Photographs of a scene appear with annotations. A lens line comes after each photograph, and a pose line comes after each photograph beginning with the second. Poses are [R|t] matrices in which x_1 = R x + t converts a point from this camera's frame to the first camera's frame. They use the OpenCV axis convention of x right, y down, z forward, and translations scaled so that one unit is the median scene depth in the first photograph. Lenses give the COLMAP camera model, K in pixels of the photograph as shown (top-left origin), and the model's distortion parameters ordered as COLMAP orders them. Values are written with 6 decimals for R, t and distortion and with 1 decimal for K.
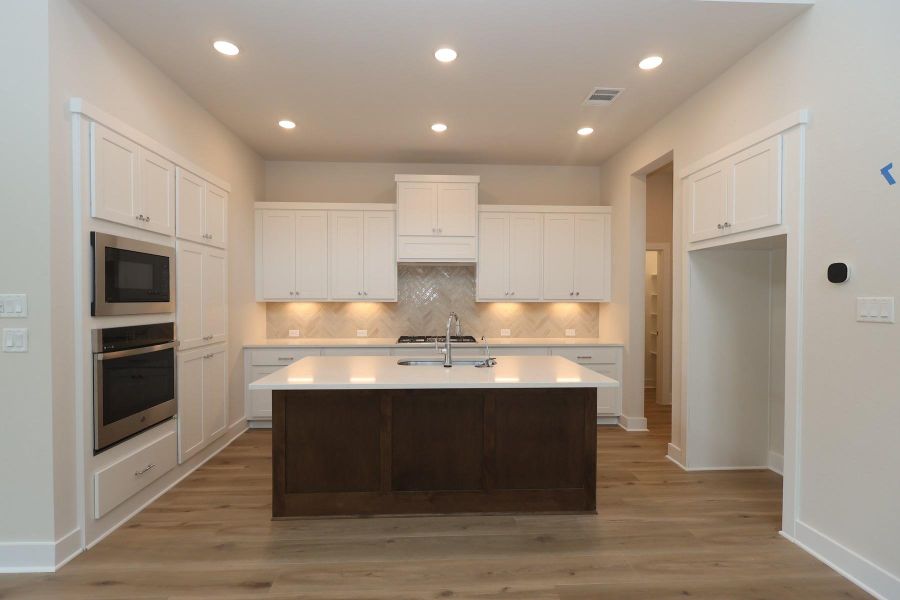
lens RADIAL K [[418.4, 0, 449.8], [0, 418.4, 303.4], [0, 0, 1]] dist [-0.000270, -0.000053]
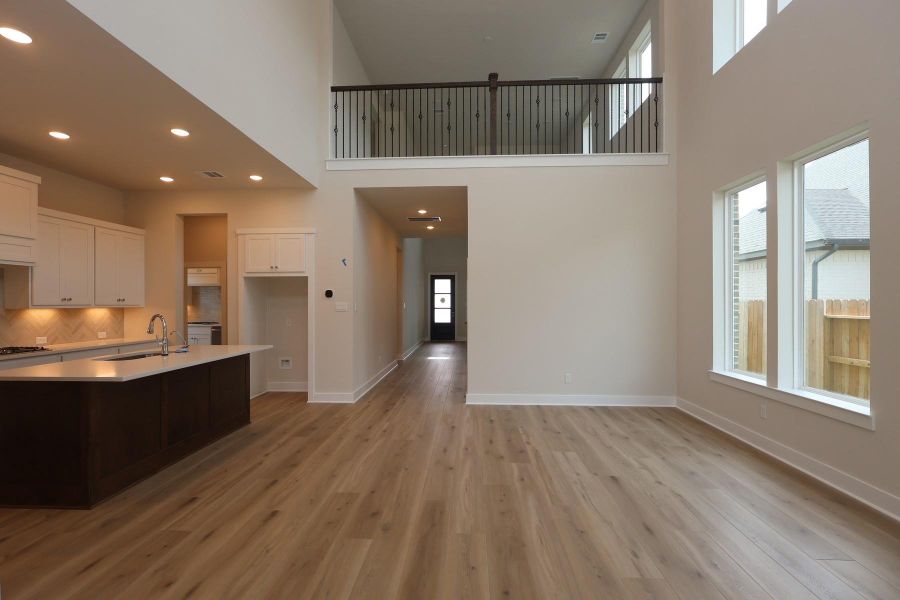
lens RADIAL K [[418.4, 0, 449.8], [0, 418.4, 303.4], [0, 0, 1]] dist [-0.000270, -0.000053]
pose [[0.097256, -0.003771, 0.995252, -1.071272], [0.016374, 0.999864, 0.002188, -0.001733], [-0.995125, 0.016084, 0.097304, -0.030468]]
